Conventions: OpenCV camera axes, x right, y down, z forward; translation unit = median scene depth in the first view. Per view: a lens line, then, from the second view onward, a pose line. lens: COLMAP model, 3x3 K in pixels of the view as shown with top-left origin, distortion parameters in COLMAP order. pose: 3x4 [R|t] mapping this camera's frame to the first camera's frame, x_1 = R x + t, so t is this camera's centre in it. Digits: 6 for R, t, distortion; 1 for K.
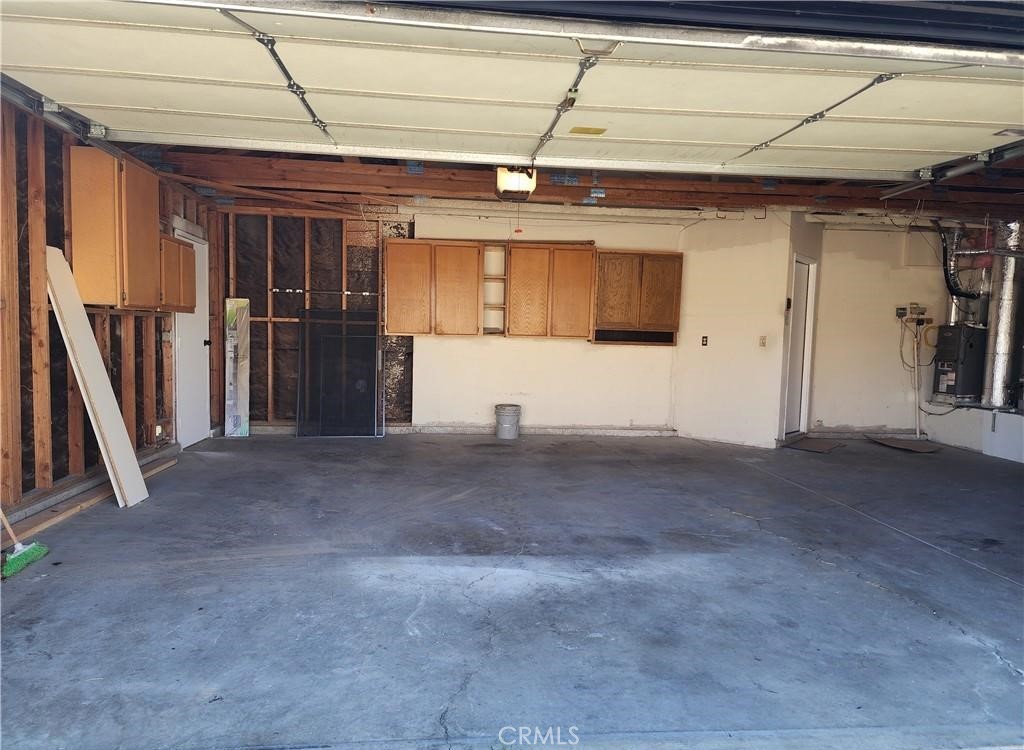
lens RADIAL K [[705.6, 0, 489.5], [0, 705.6, 380.7], [0, 0, 1]] dist [0.073568, -0.047573]
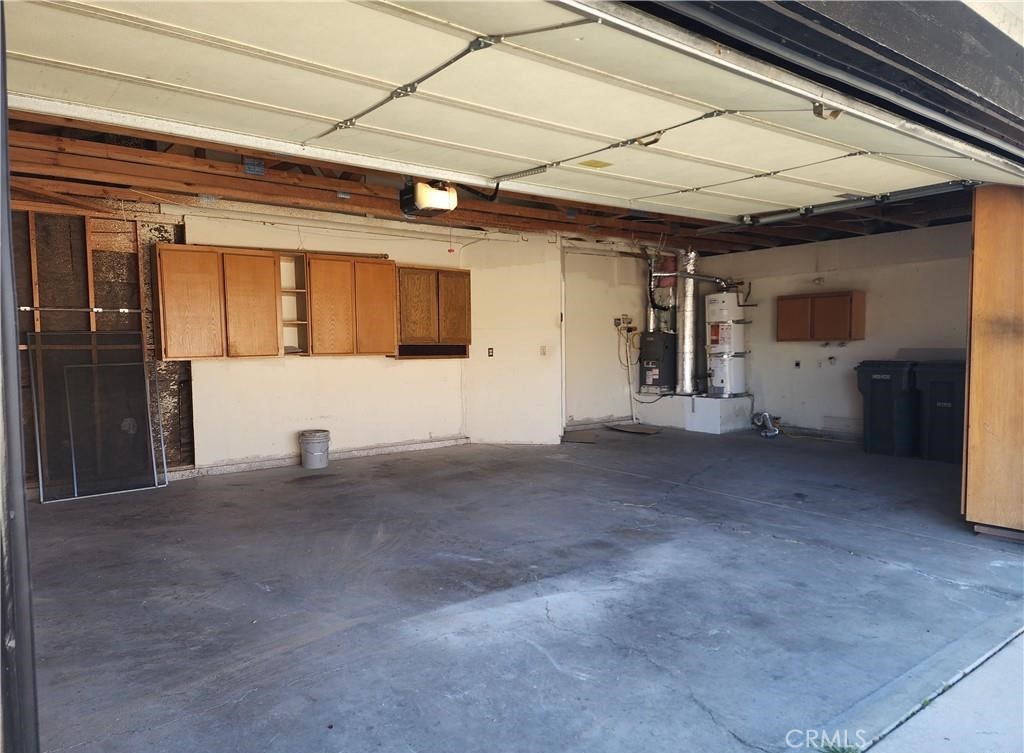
lens RADIAL K [[705.6, 0, 518.2], [0, 705.6, 382.5], [0, 0, 1]] dist [0.073568, -0.047573]
pose [[0.843962, -0.066244, 0.532297, -0.396039], [0.069532, 0.997483, 0.013891, -0.037329], [-0.531877, 0.025288, 0.846444, 0.130194]]
